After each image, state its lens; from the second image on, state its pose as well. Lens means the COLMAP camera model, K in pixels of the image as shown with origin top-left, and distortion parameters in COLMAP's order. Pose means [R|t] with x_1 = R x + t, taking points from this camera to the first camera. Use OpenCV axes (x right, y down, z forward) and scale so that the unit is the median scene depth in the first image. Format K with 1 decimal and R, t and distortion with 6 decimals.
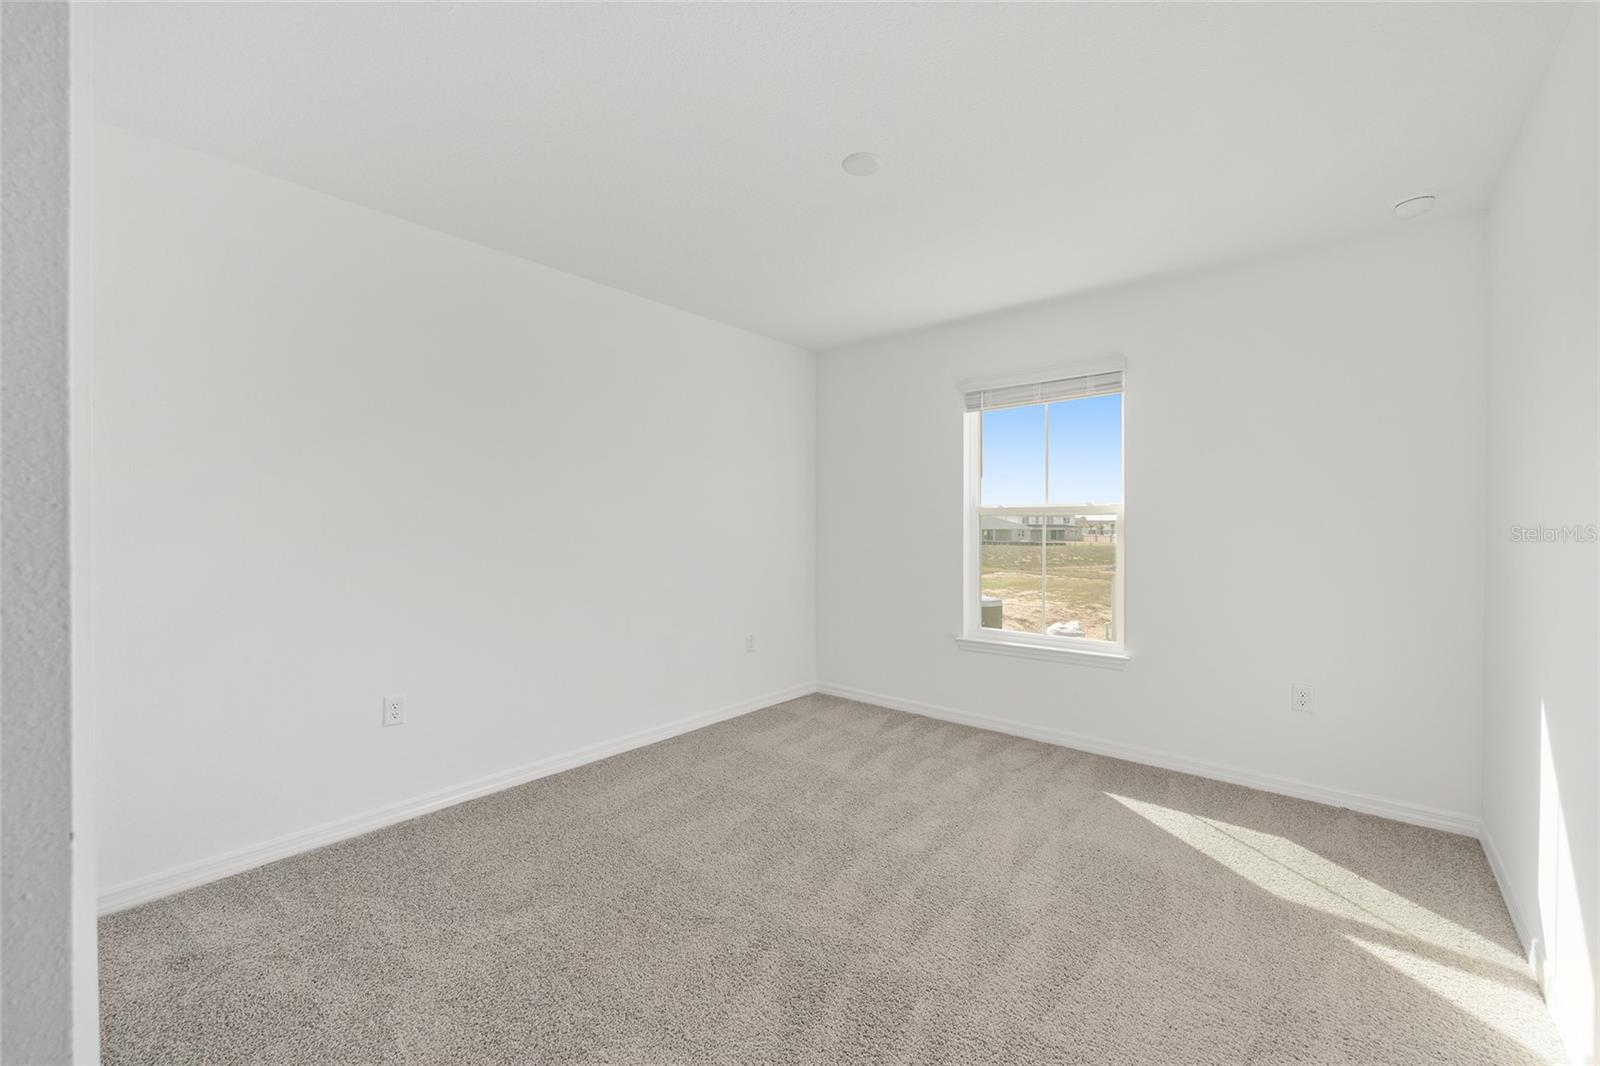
lens RADIAL K [[645.0, 0, 797.4], [0, 645.0, 535.4], [0, 0, 1]] dist [0.000301, 0.000357]
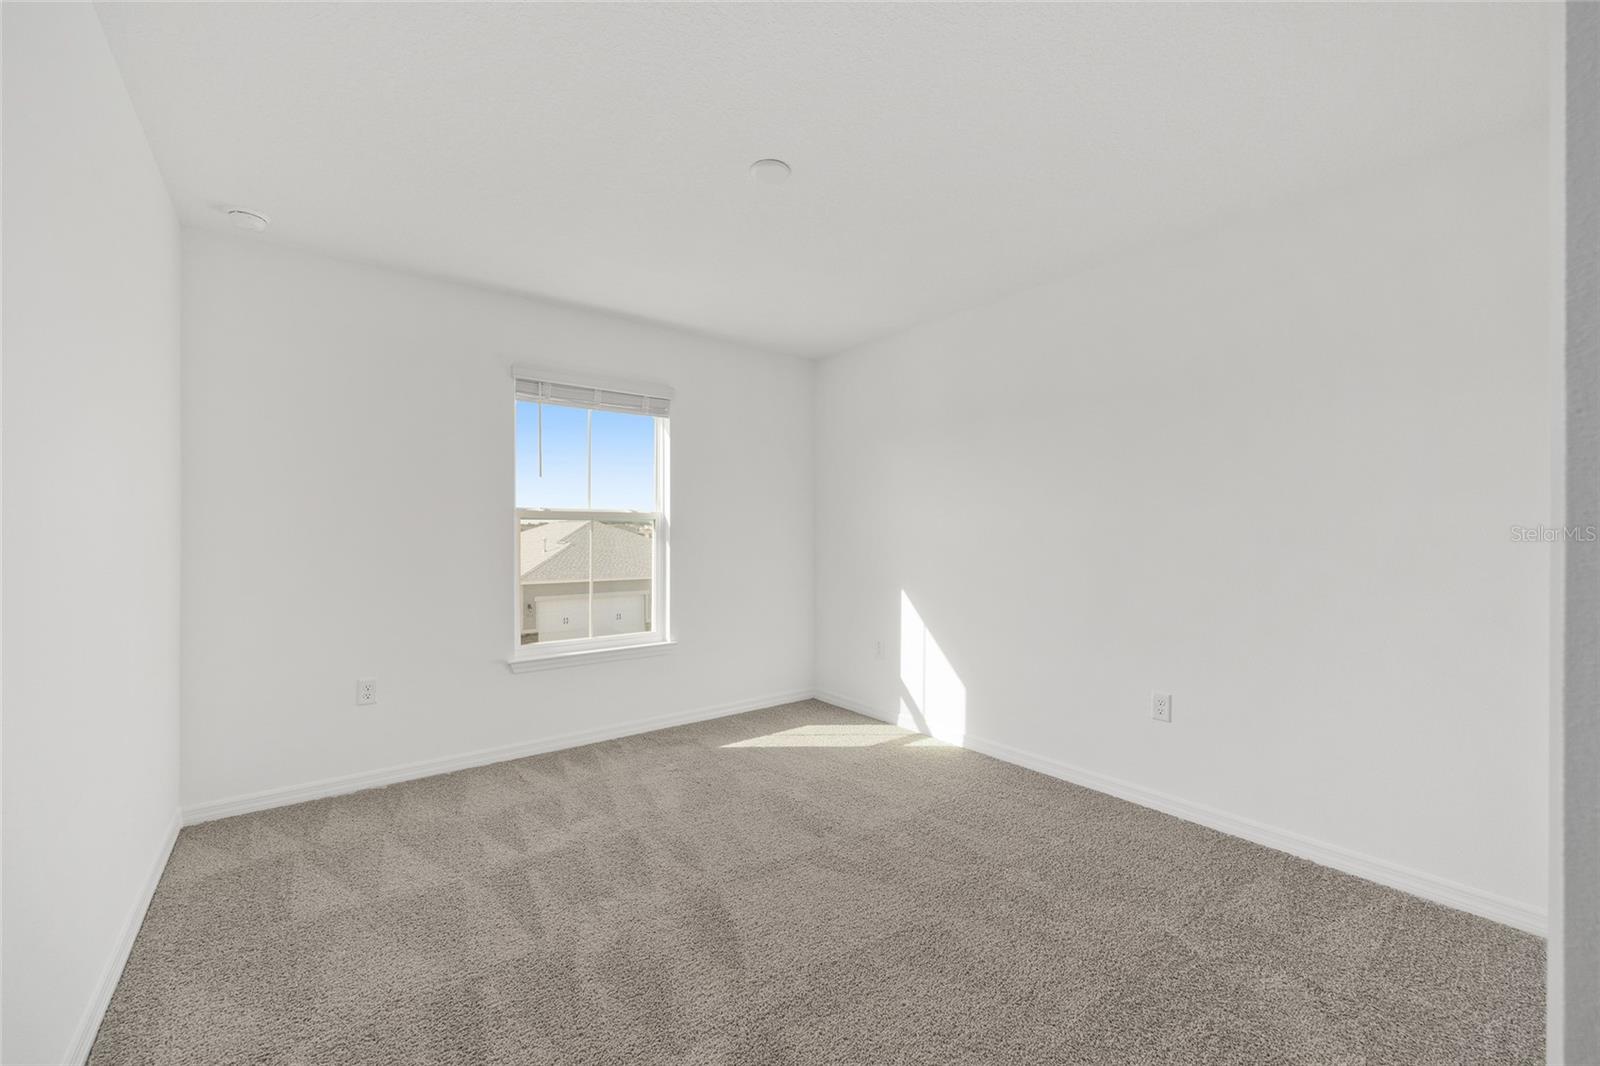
lens RADIAL K [[645.0, 0, 796.0], [0, 645.0, 532.0], [0, 0, 1]] dist [0.000301, 0.000357]
pose [[0.176475, 0.002320, 0.984302, -0.750883], [0.009282, 0.999949, -0.004021, -0.005736], [-0.984261, 0.009846, 0.176444, 0.668767]]
